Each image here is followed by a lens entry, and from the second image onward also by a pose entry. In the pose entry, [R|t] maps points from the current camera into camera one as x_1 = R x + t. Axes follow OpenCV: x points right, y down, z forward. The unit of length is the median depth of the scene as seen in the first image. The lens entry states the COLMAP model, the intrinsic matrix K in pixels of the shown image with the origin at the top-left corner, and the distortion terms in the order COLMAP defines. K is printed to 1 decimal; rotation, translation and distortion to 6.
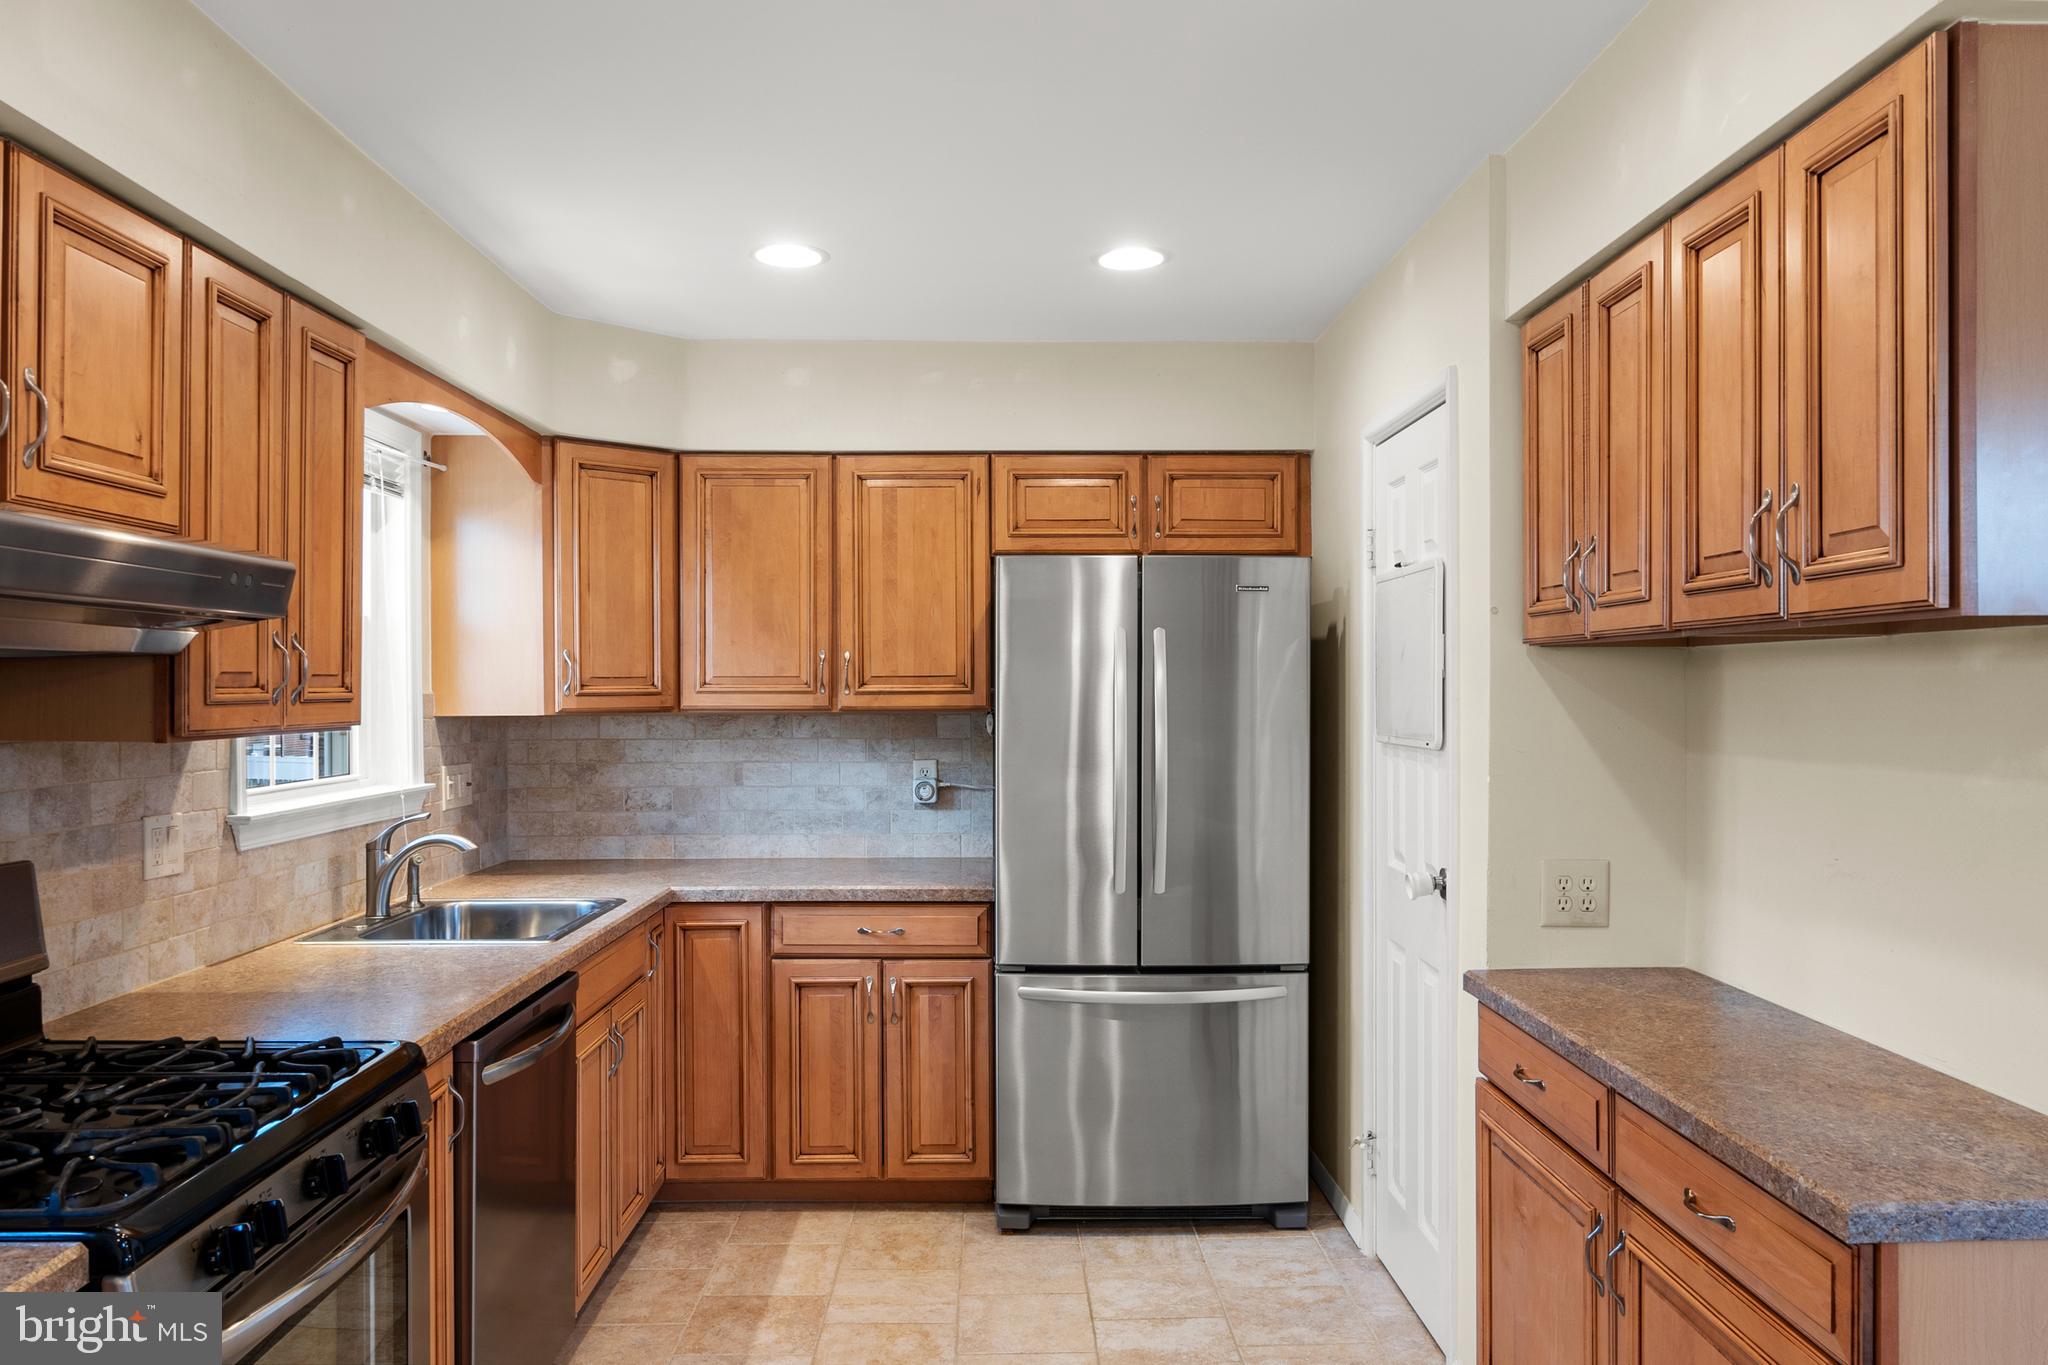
lens RADIAL K [[1432.4, 0, 1024.0], [0, 1432.4, 682.5], [0, 0, 1]] dist [0.001294, 0.000226]
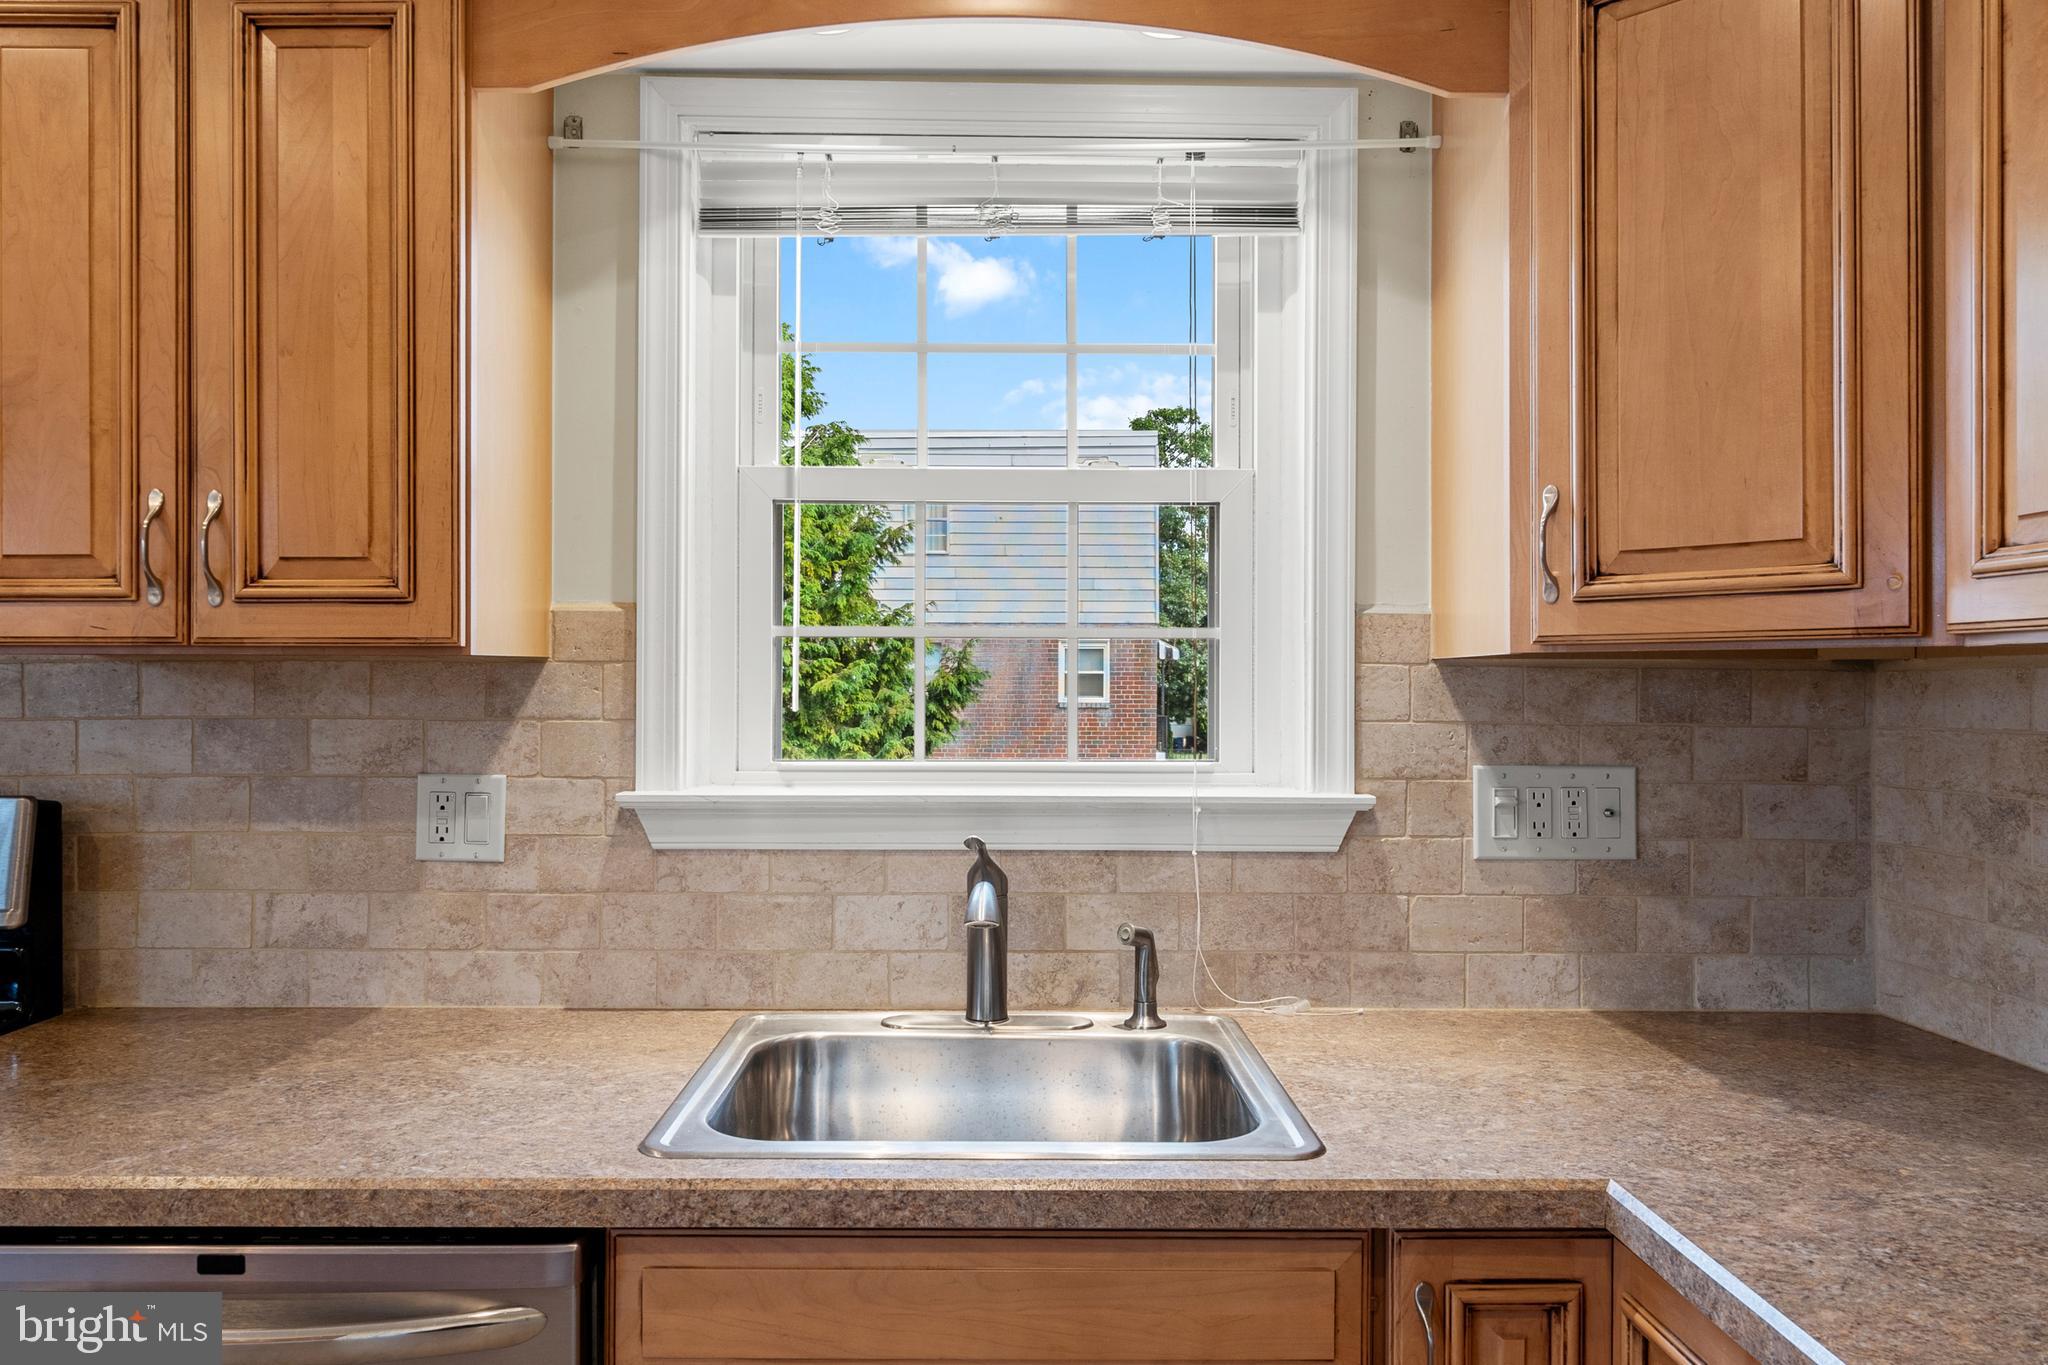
lens RADIAL K [[1418.9, 0, 1024.0], [0, 1418.9, 682.5], [0, 0, 1]] dist [0.000281, 0.000062]
pose [[-0.002411, -0.002557, -0.999994, 0.071369], [-0.001336, 0.999996, -0.002554, 0.033009], [0.999996, 0.001330, -0.002414, 0.879229]]
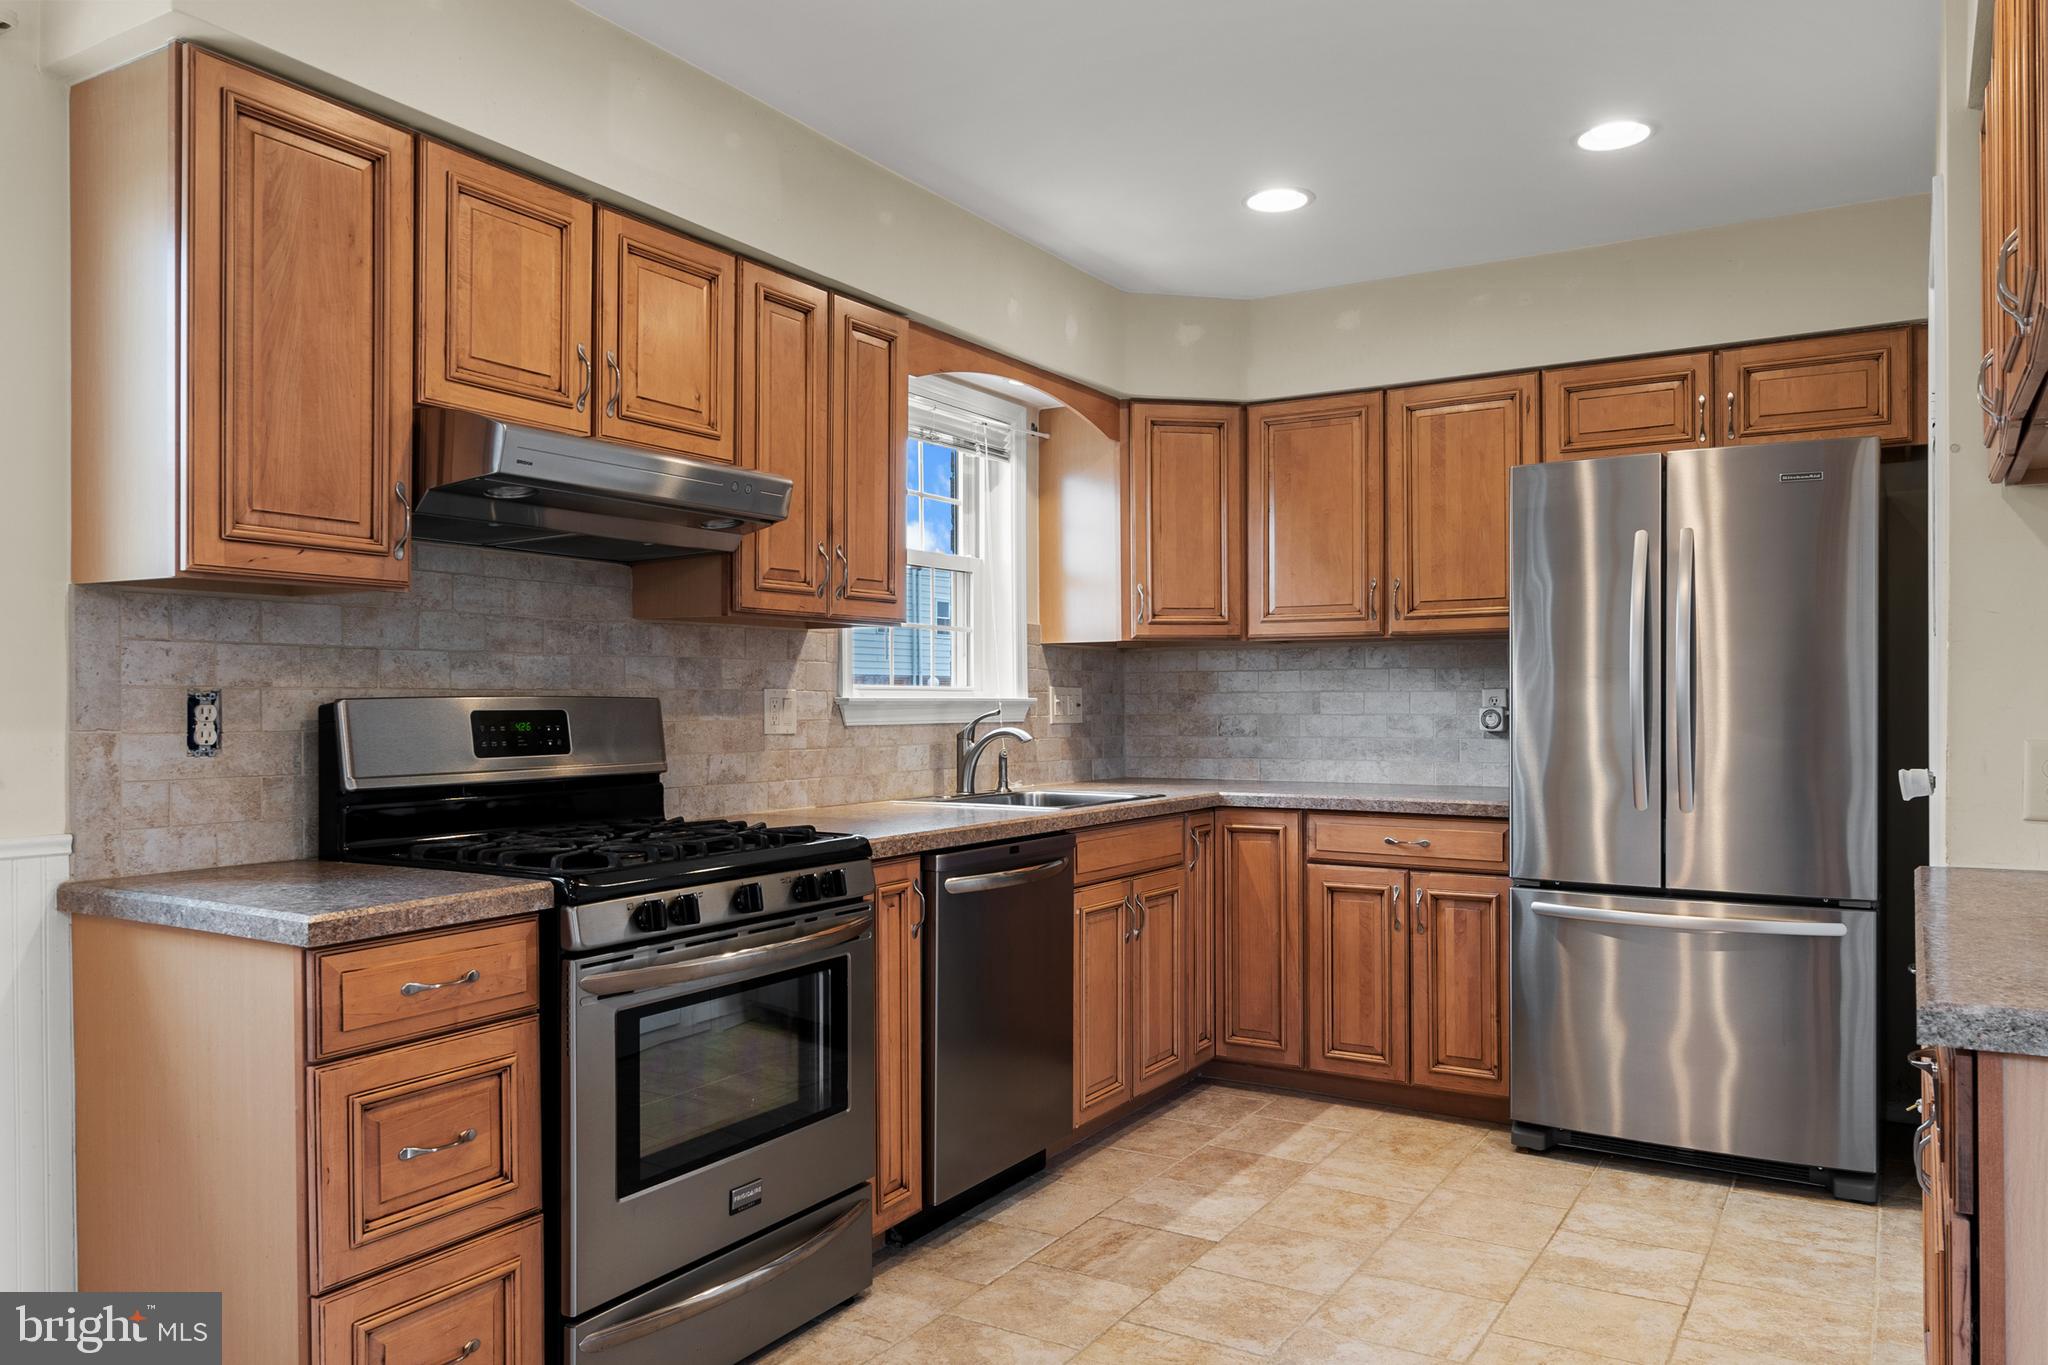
lens RADIAL K [[1432.4, 0, 1024.0], [0, 1432.4, 682.5], [0, 0, 1]] dist [0.001294, 0.000226]
pose [[0.841220, -0.006866, -0.540649, 0.228047], [0.002535, 0.999958, -0.008754, 0.067767], [0.540687, 0.005994, 0.841203, -0.014955]]
